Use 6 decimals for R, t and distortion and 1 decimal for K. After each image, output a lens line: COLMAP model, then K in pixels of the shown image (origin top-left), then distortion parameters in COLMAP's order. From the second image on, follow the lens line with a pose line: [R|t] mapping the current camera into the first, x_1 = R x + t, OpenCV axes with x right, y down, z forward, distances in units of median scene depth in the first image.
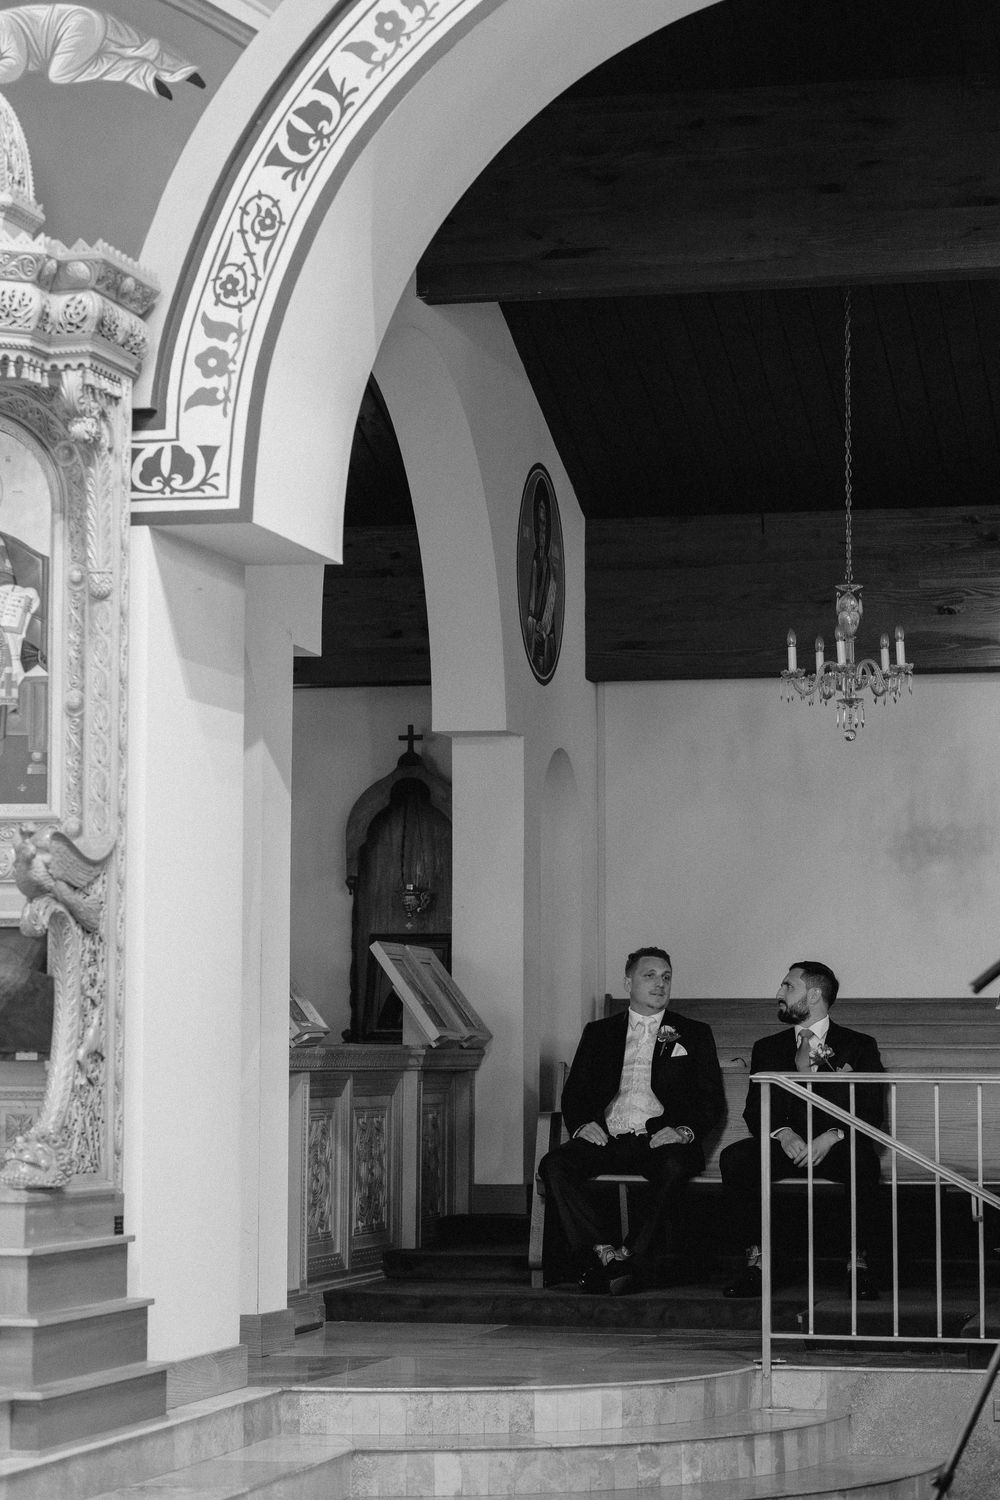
lens RADIAL K [[3802.2, 0, 500.0], [0, 3802.2, 750.0], [0, 0, 1]] dist [0.023077, 0.159456]
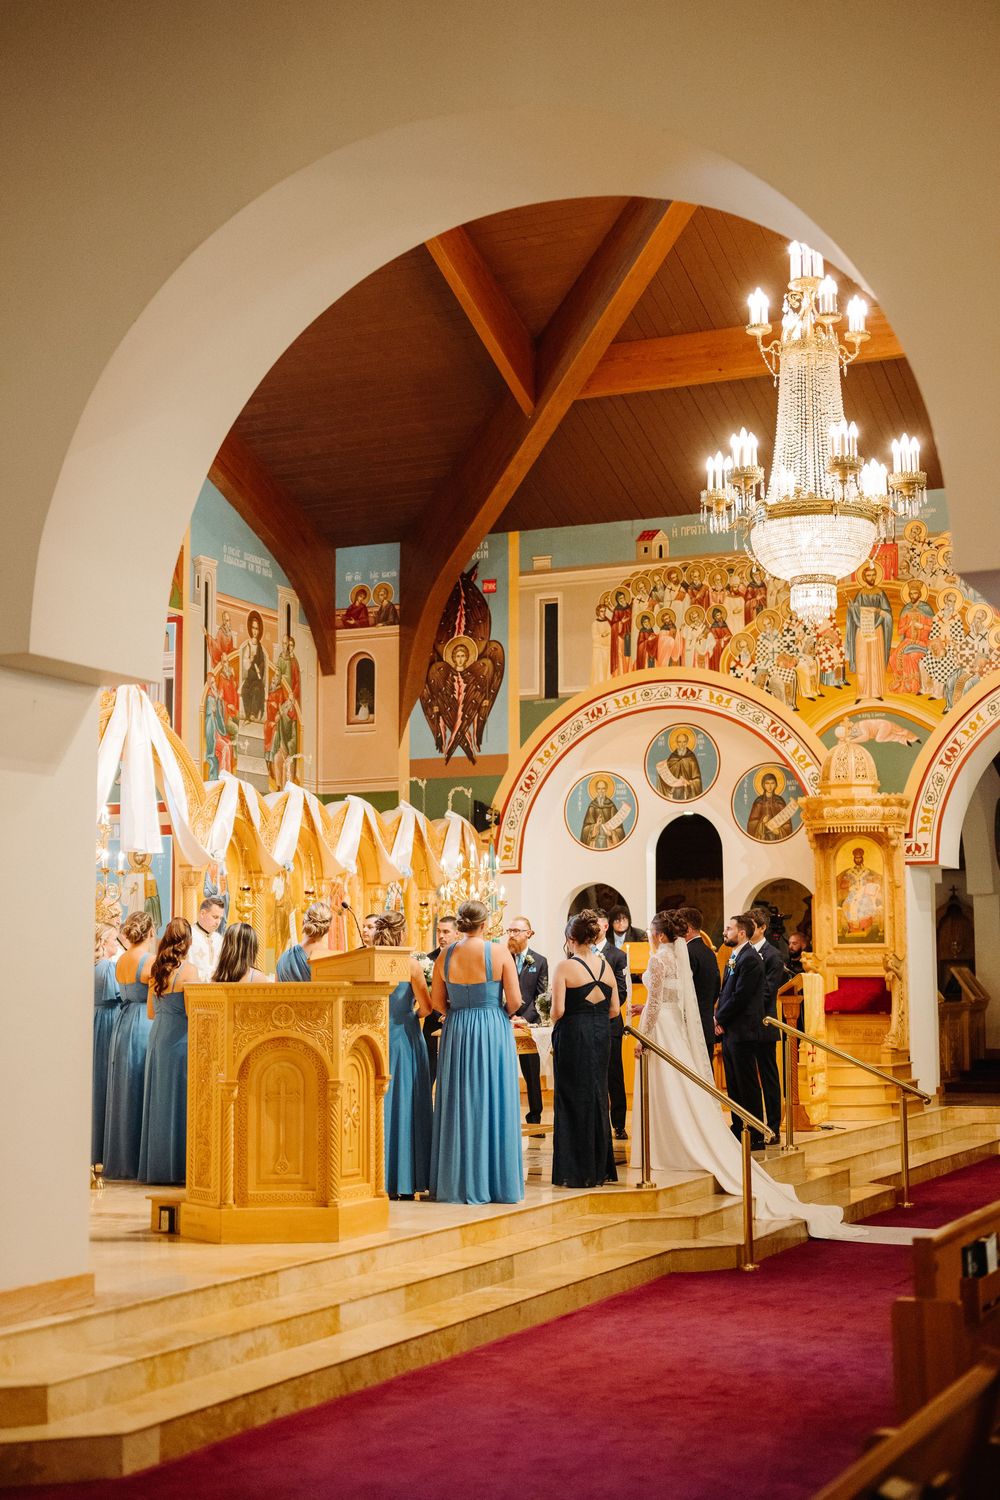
lens RADIAL K [[2153.0, 0, 500.0], [0, 2153.0, 750.0], [0, 0, 1]] dist [-0.002610, 0.057571]
pose [[0.981421, -0.027301, -0.189914, -0.082162], [0.022378, 0.999357, -0.028019, -0.119722], [0.190557, 0.023248, 0.981401, -1.085231]]
